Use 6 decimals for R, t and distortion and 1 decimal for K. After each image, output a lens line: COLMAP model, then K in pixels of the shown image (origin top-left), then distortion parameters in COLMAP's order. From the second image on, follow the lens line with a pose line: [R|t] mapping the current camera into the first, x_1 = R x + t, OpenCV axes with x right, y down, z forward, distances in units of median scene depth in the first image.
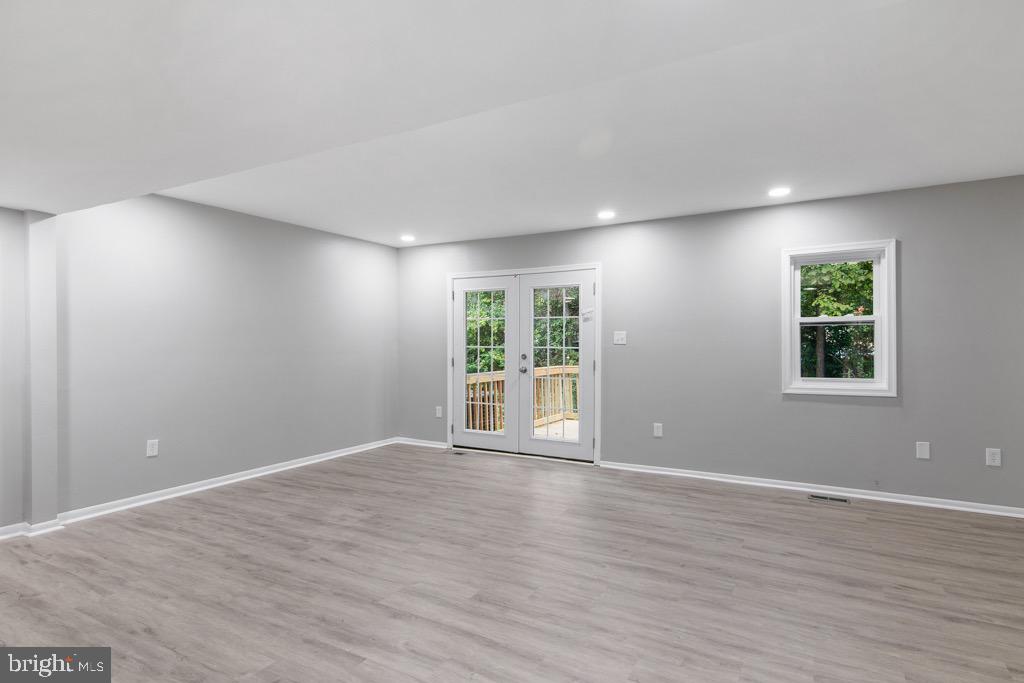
lens RADIAL K [[567.5, 0, 510.6], [0, 567.5, 342.9], [0, 0, 1]] dist [0.000980, 0.000299]
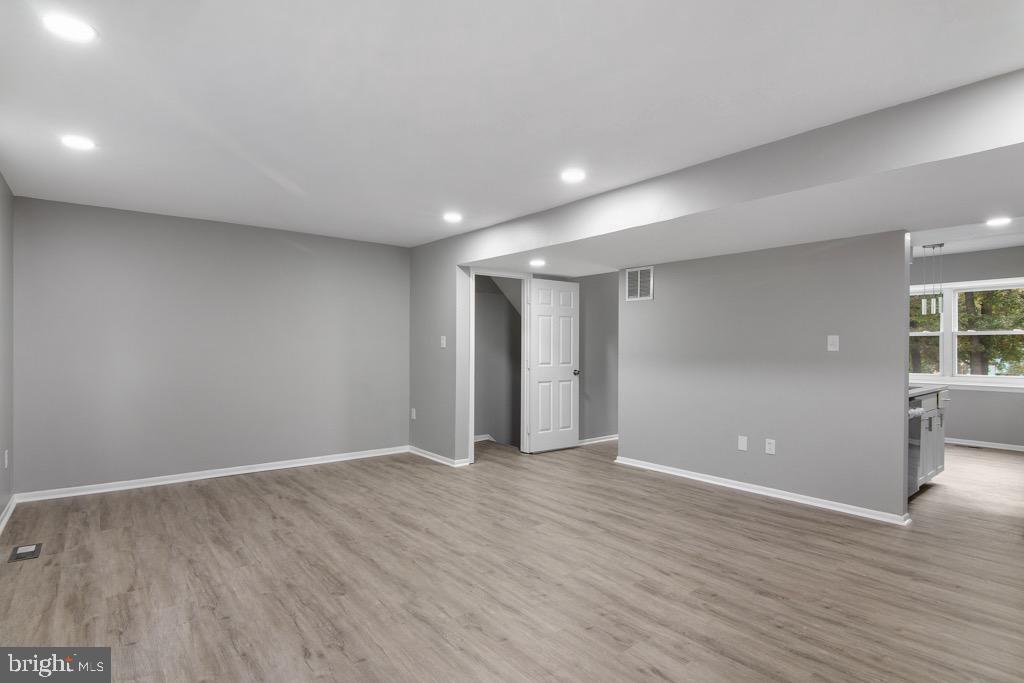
lens RADIAL K [[515.1, 0, 512.4], [0, 515.1, 343.4], [0, 0, 1]] dist [-0.001463, 0.000106]
pose [[-0.935259, -0.004143, 0.353940, -0.348280], [-0.005796, 0.999977, -0.003610, -0.006801], [-0.353917, -0.005428, -0.935261, 1.698041]]
